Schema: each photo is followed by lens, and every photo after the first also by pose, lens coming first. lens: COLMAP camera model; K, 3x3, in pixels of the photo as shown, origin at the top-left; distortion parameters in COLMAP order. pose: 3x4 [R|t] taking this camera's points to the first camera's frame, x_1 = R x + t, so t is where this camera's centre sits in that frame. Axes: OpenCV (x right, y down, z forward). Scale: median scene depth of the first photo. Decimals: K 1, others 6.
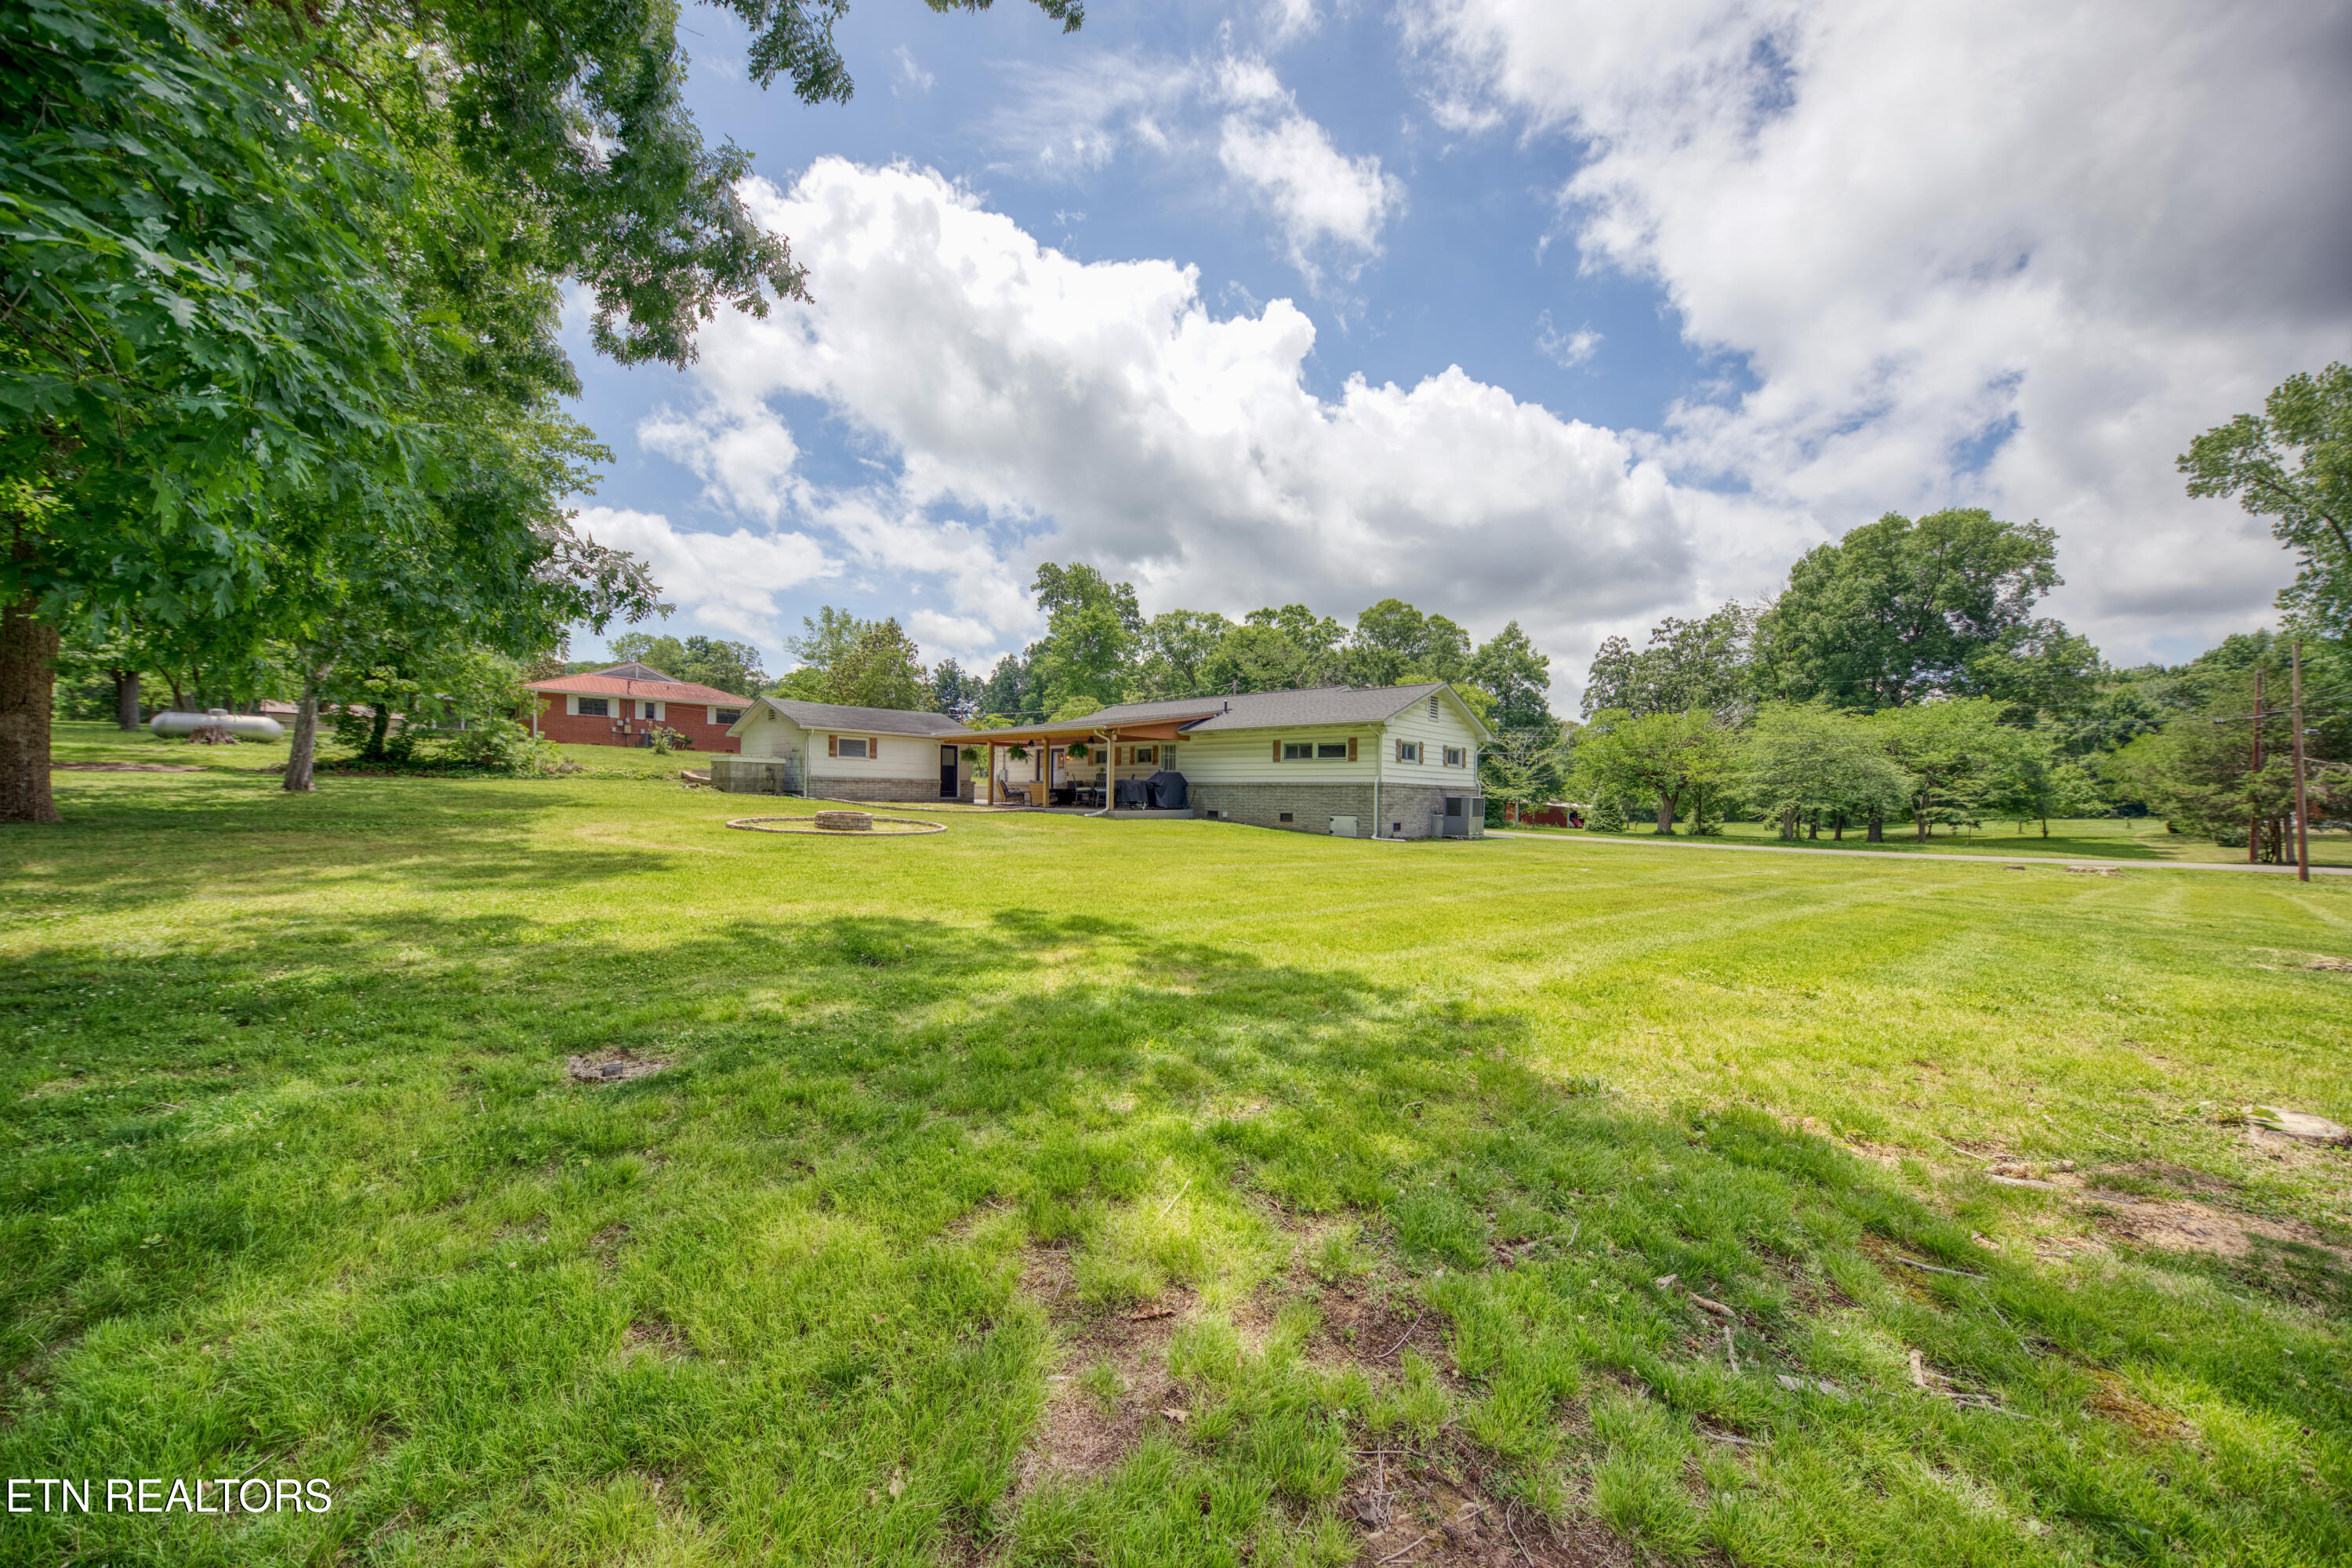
lens RADIAL K [[833.6, 0, 1169.1], [0, 833.6, 788.0], [0, 0, 1]] dist [0.003179, -0.003677]
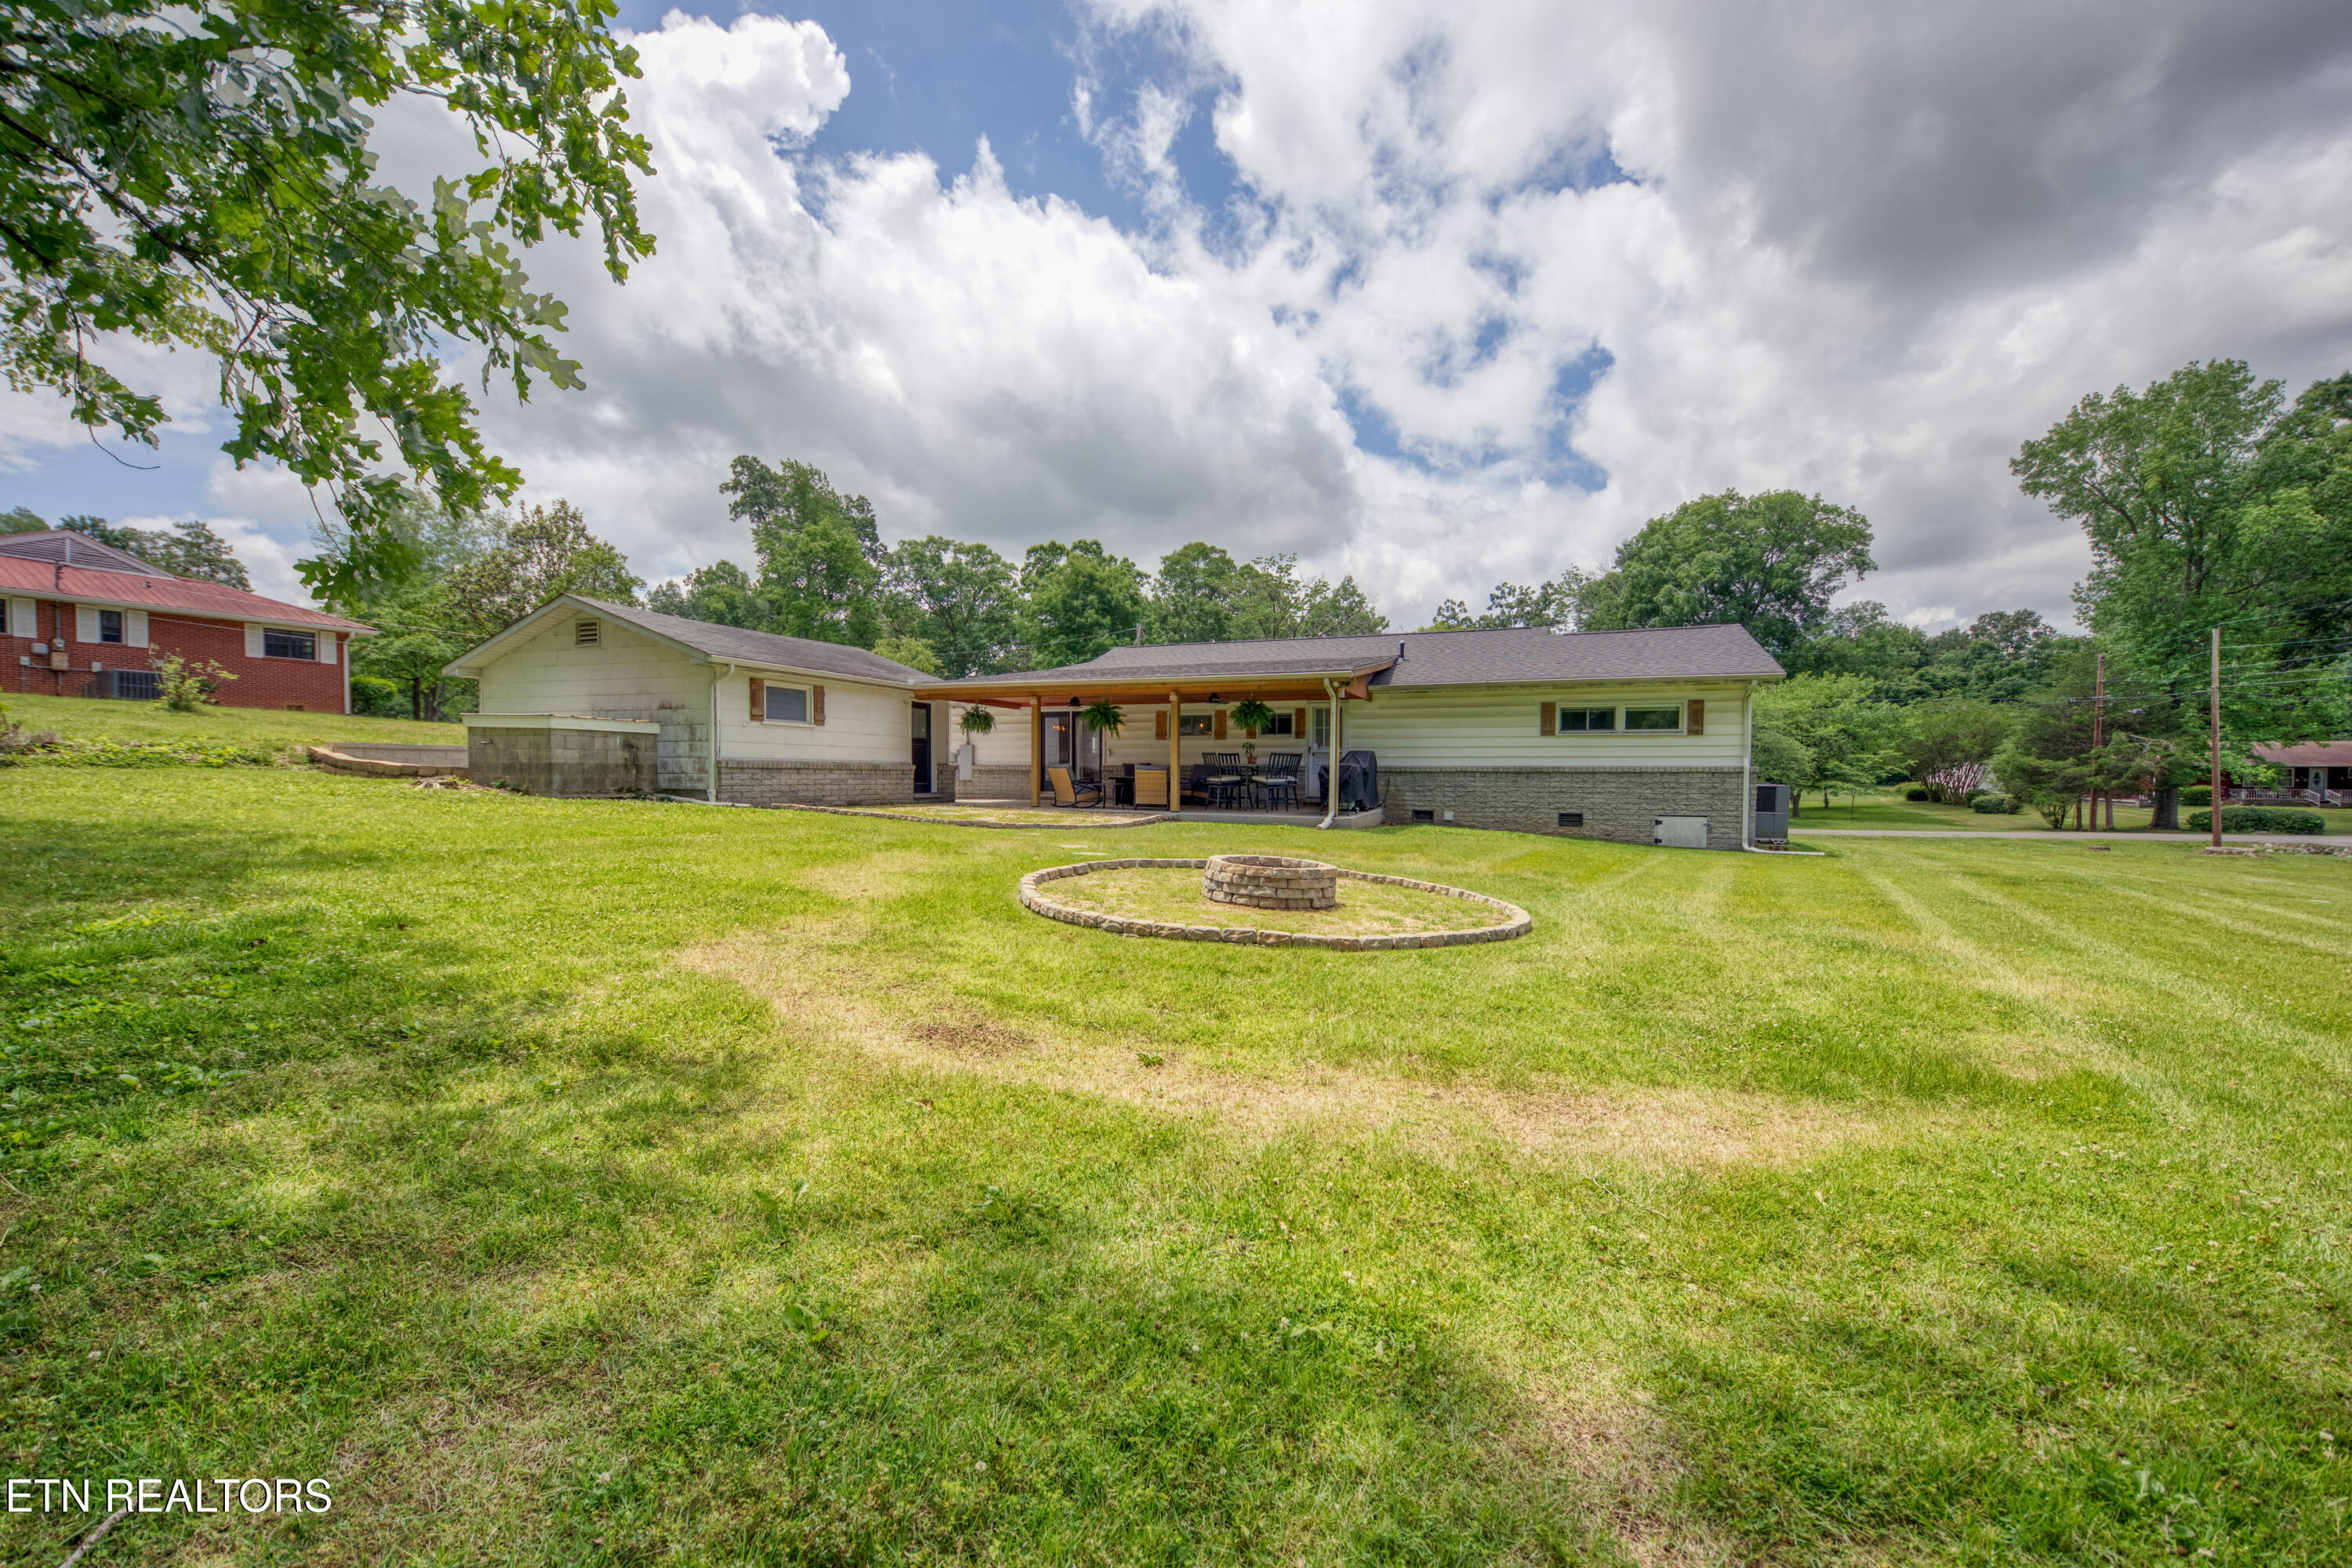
lens RADIAL K [[926.9, 0, 1158.5], [0, 926.9, 778.3], [0, 0, 1]] dist [-0.001191, -0.000565]
pose [[0.930753, -0.012485, 0.365436, -0.274768], [0.005432, 0.999779, 0.020322, -0.008984], [-0.365609, -0.016930, 0.930615, 0.276914]]
